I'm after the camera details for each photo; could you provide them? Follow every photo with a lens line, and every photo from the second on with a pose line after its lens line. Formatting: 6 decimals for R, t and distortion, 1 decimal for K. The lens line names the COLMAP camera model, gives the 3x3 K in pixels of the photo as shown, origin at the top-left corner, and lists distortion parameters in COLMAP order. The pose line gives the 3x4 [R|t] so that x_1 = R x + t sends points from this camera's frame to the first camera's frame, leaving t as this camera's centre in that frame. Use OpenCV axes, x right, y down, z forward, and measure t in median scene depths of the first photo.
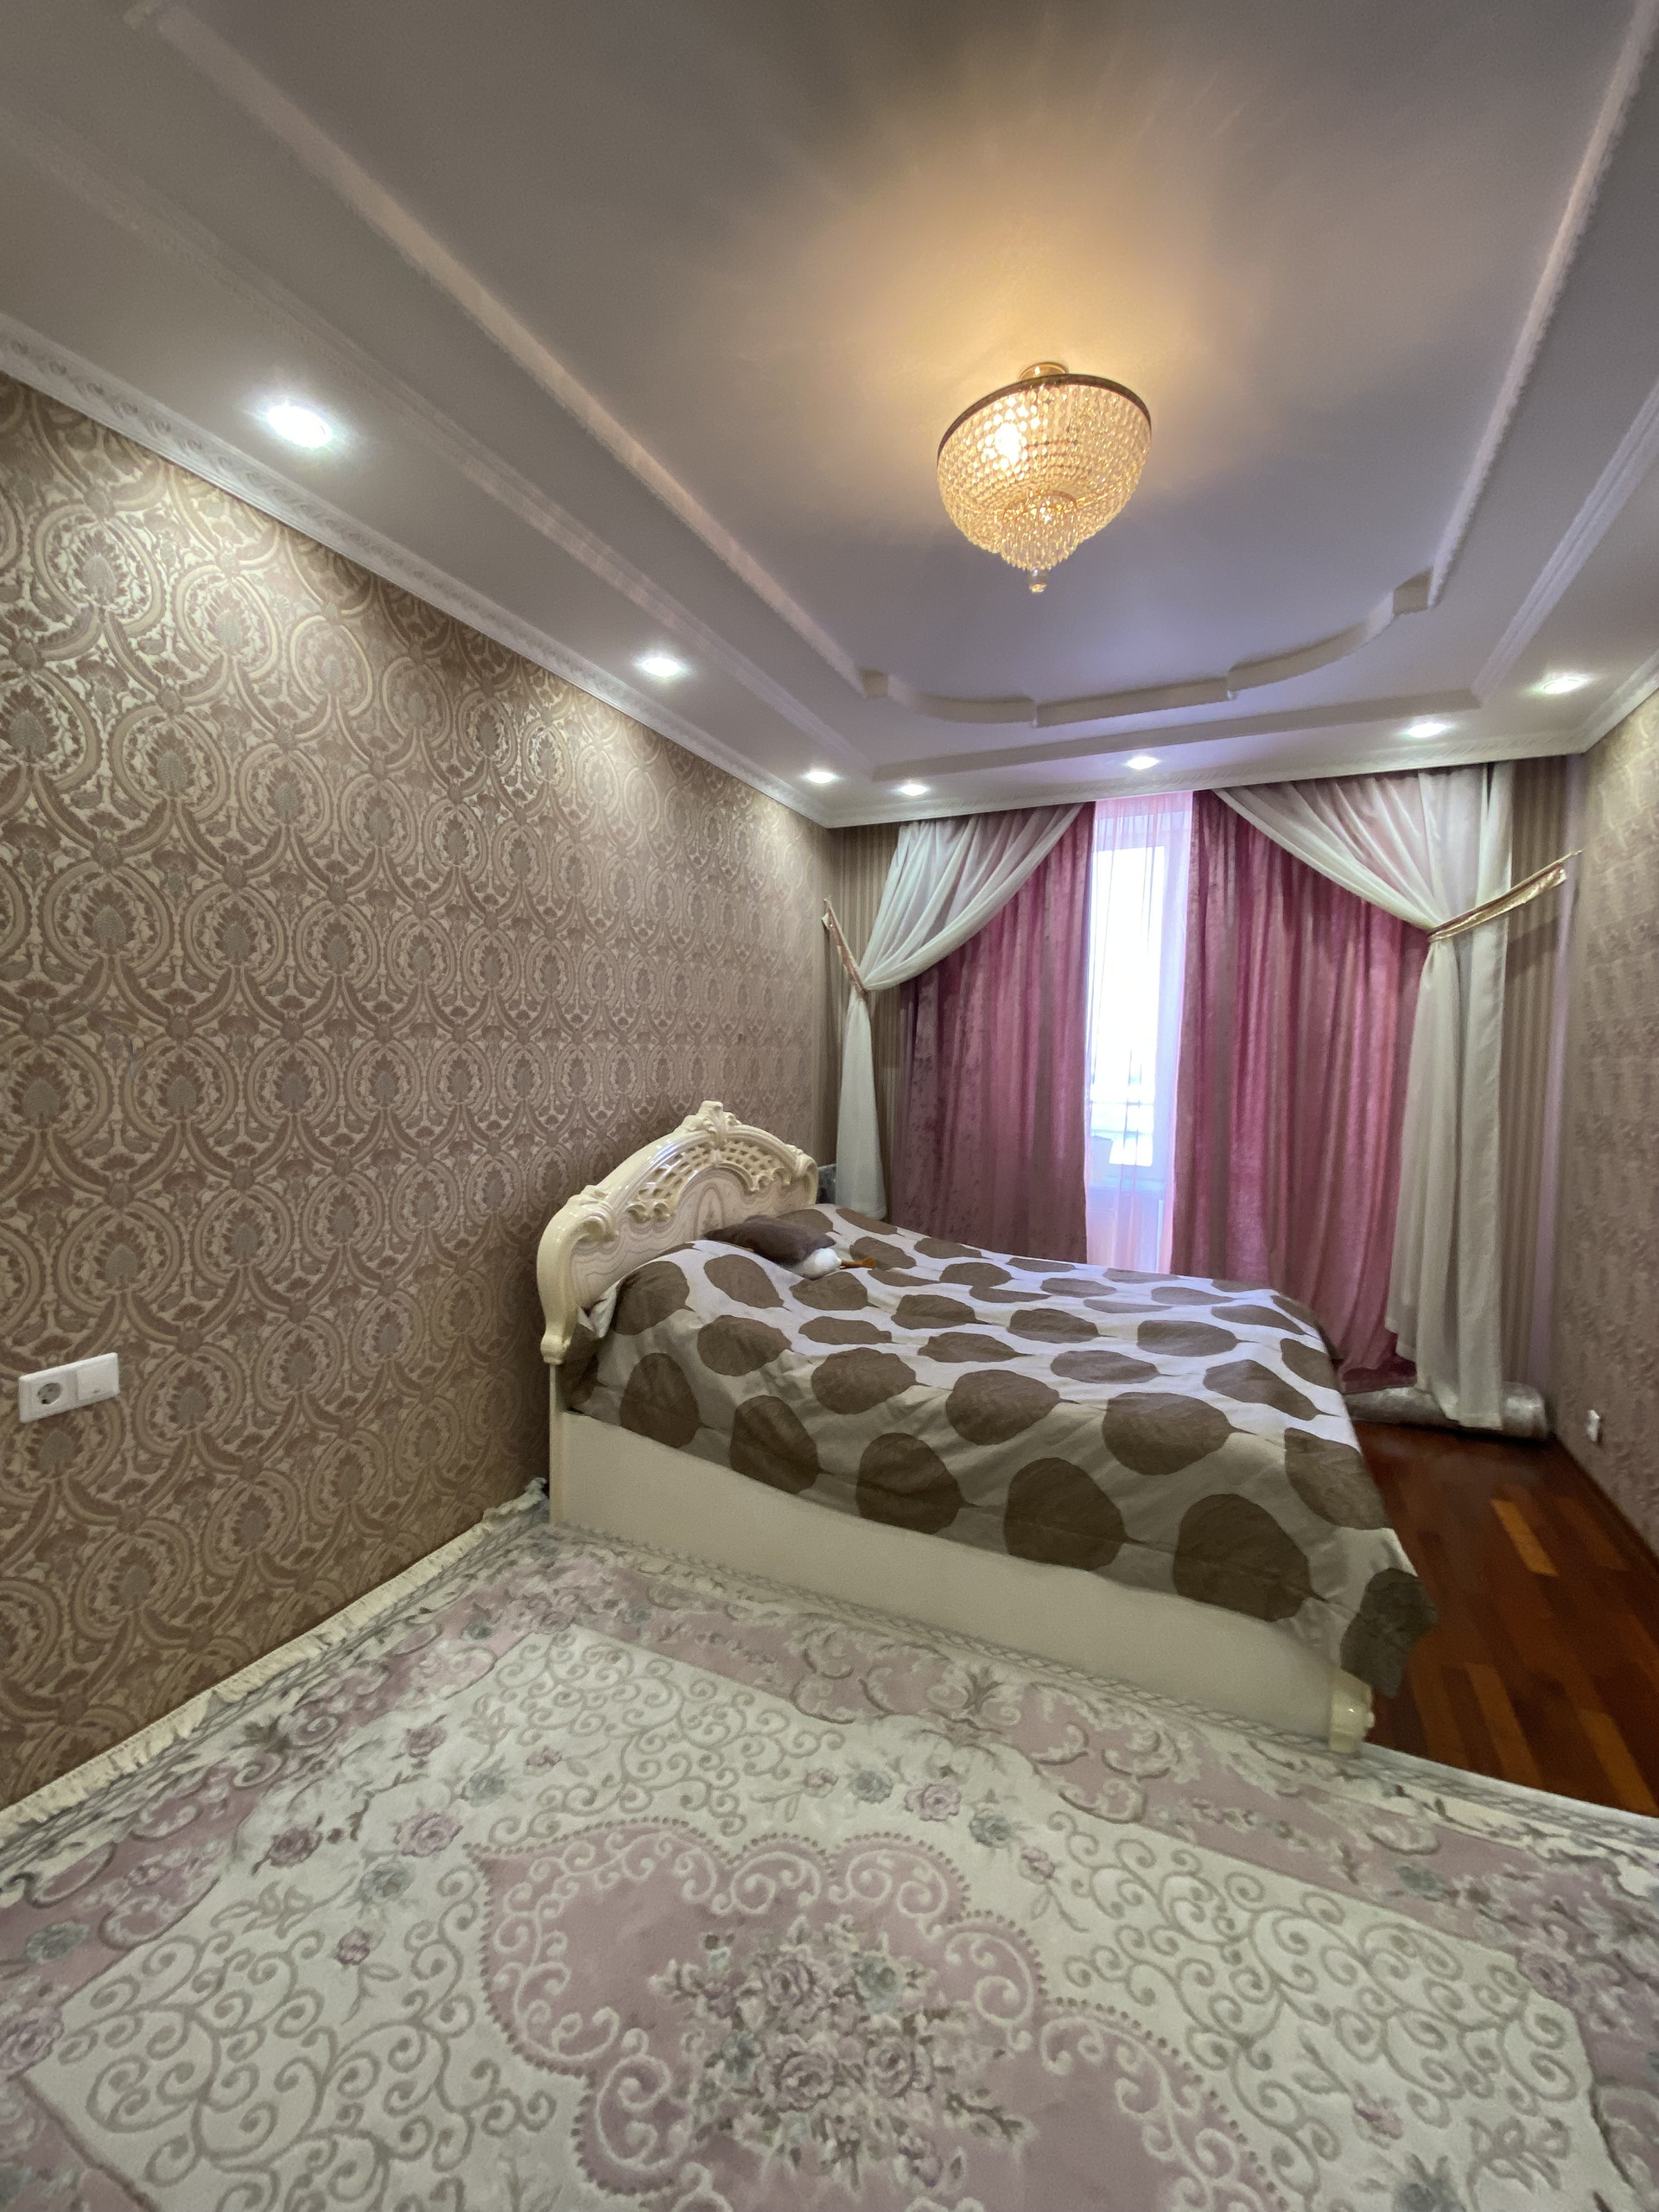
lens RADIAL K [[880.3, 0, 828.4], [0, 880.3, 1111.2], [0, 0, 1]] dist [0.002899, -0.015108]
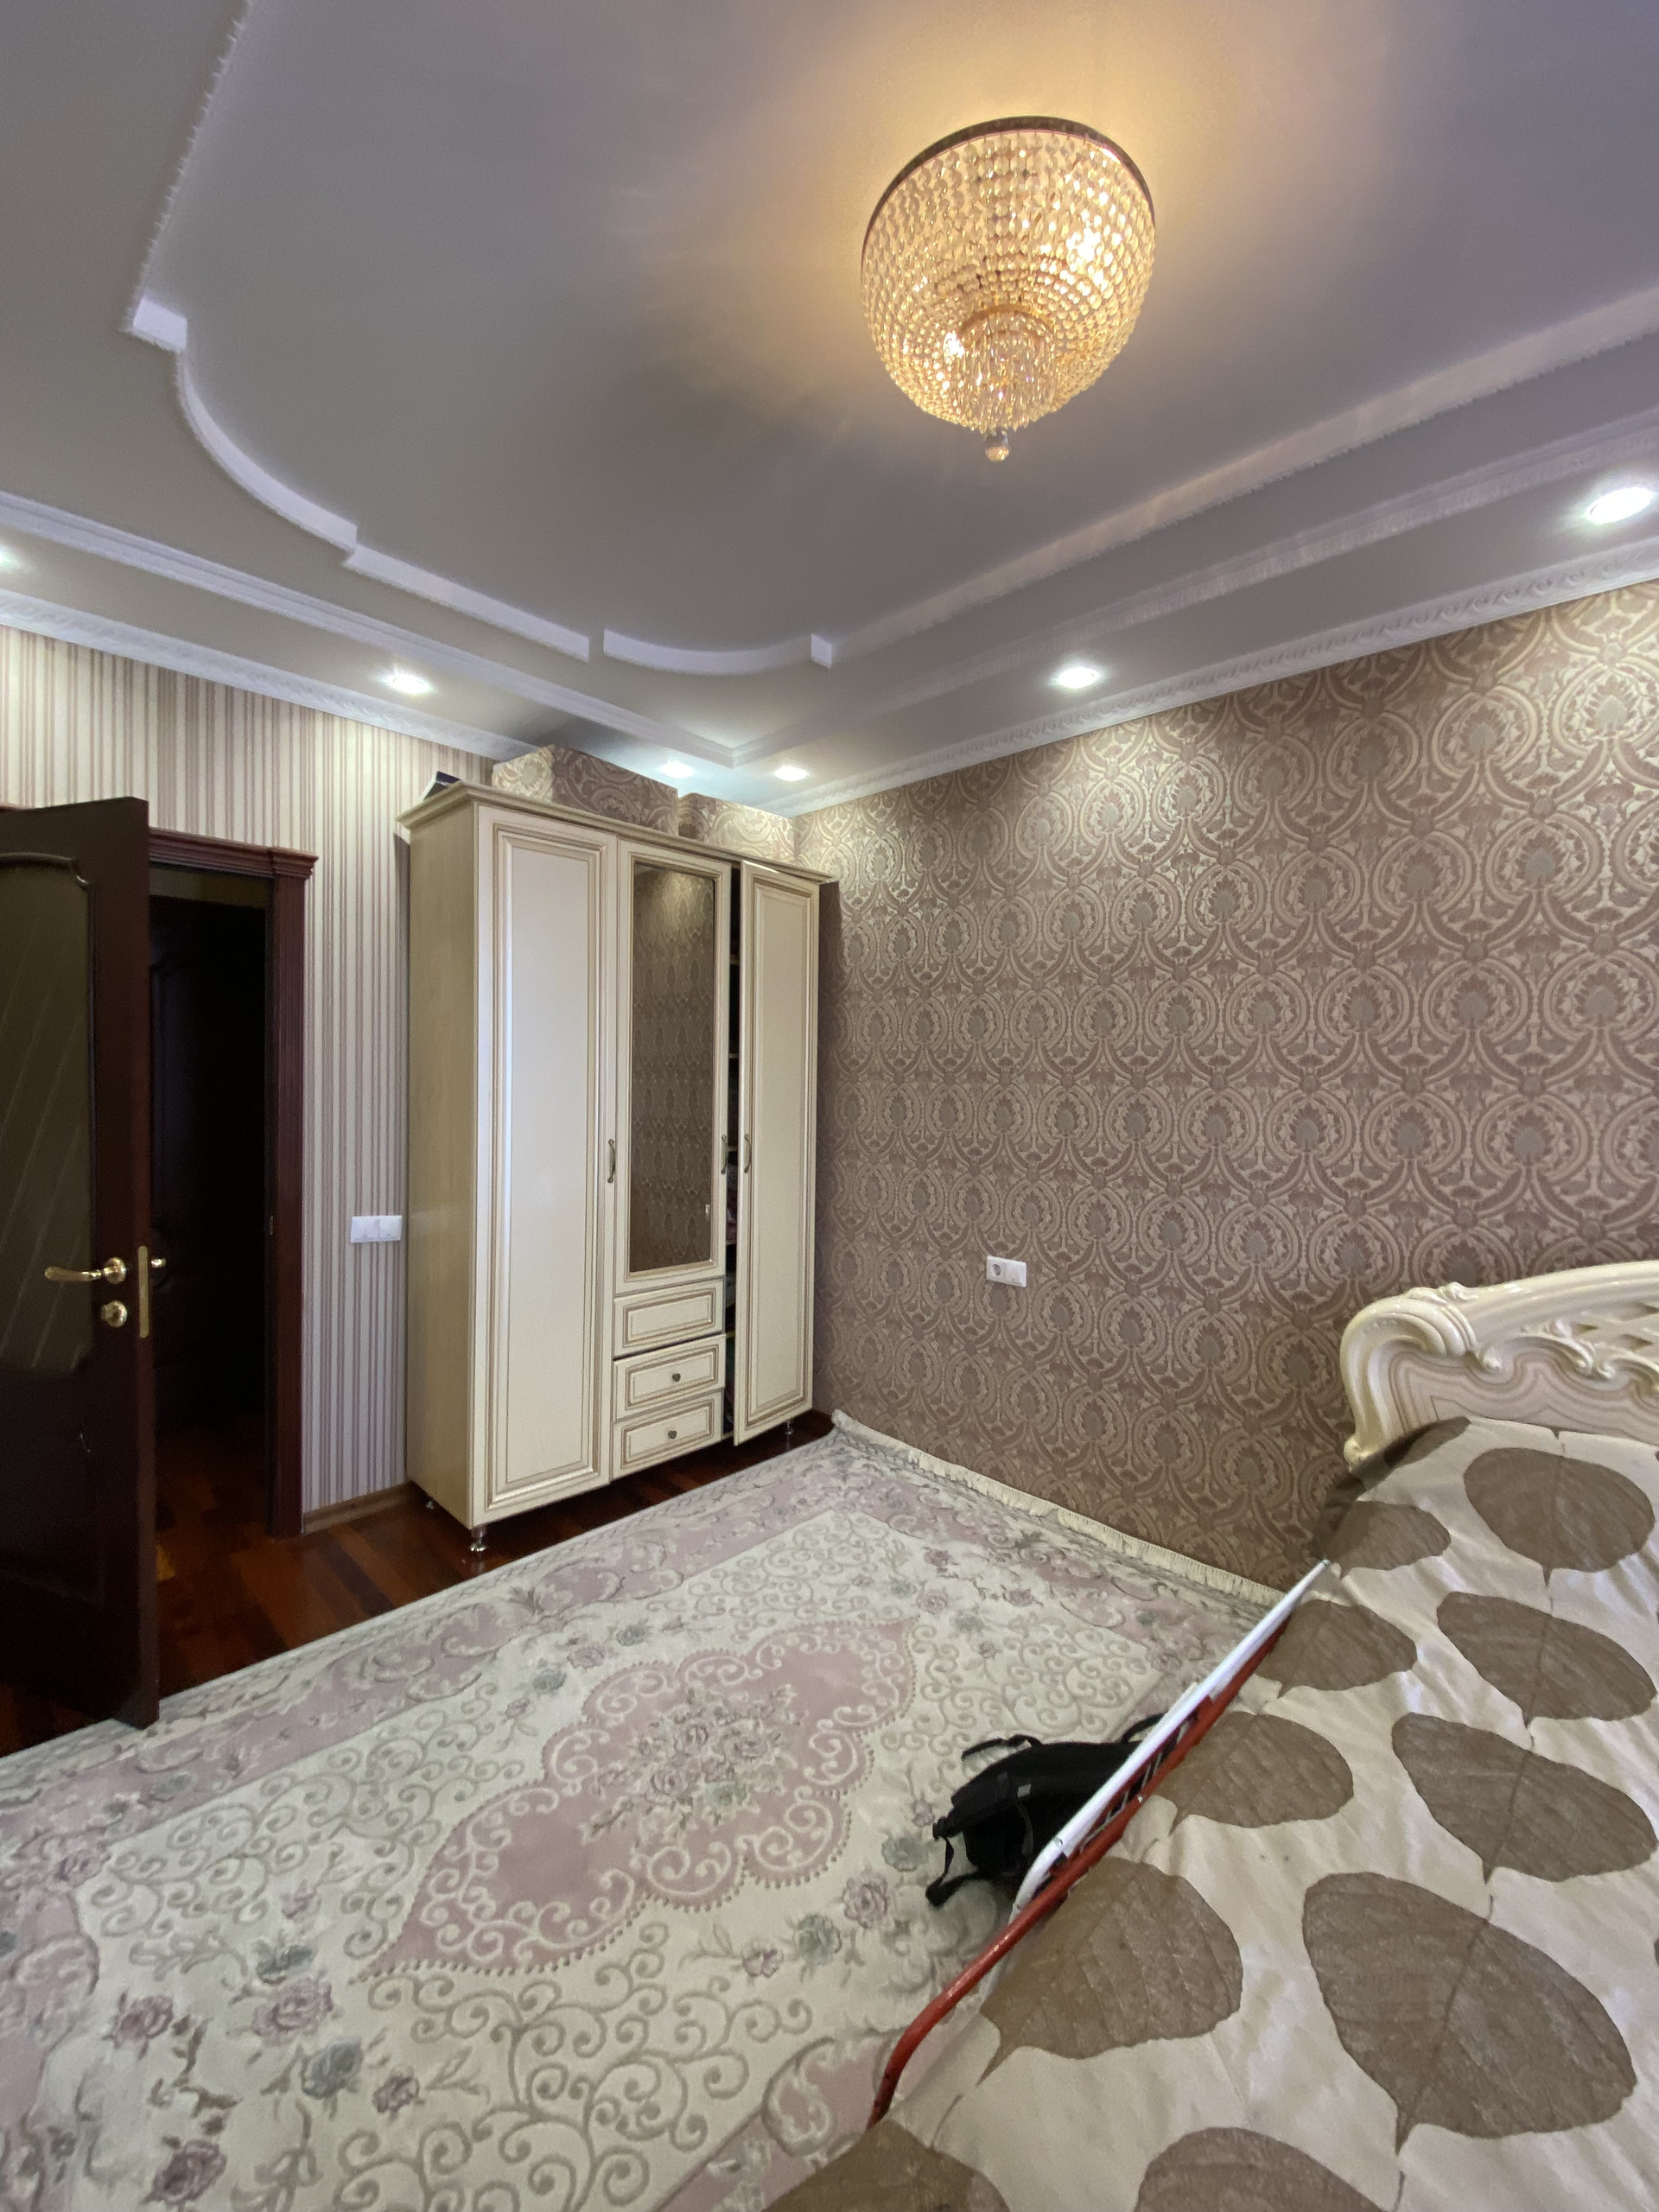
lens RADIAL K [[883.7, 0, 835.4], [0, 883.7, 1109.8], [0, 0, 1]] dist [-0.027380, -0.006976]
pose [[-0.324674, 0.015150, -0.945705, 1.003758], [-0.096404, 0.994134, 0.049022, -0.083002], [0.940900, 0.107086, -0.321309, 1.205063]]
